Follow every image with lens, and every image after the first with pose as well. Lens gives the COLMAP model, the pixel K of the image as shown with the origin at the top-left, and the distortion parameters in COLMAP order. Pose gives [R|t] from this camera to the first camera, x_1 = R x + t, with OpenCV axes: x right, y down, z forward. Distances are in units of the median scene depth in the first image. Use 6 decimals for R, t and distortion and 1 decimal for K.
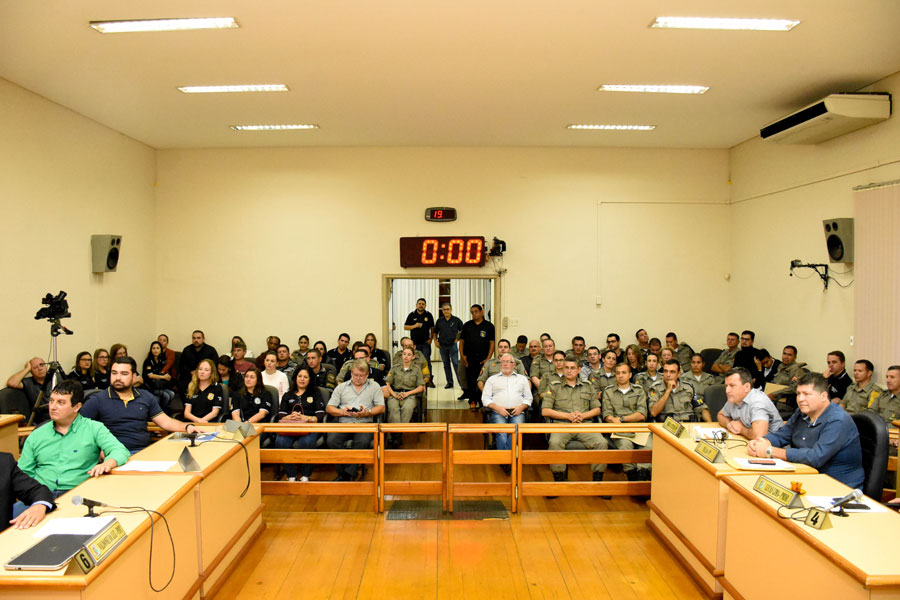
lens RADIAL K [[685.8, 0, 450.0], [0, 685.8, 300.0], [0, 0, 1]] dist [-0.118054, 0.001256]
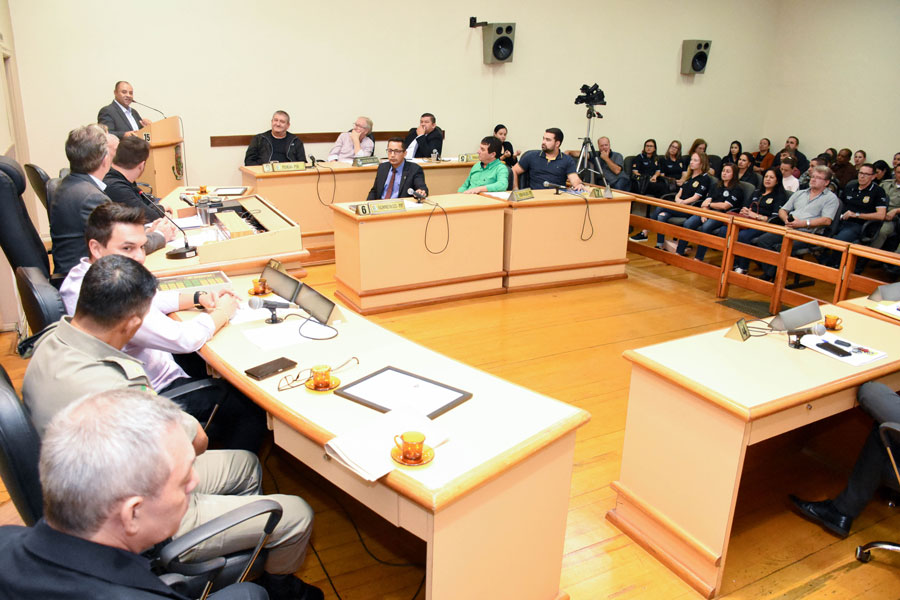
lens RADIAL K [[685.8, 0, 450.0], [0, 685.8, 300.0], [0, 0, 1]] dist [-0.118054, 0.001256]
pose [[0.482564, 0.280764, -0.829641, 0.455253], [-0.047551, 0.954230, 0.295269, 0.014836], [0.874569, -0.103036, 0.473828, 0.080453]]
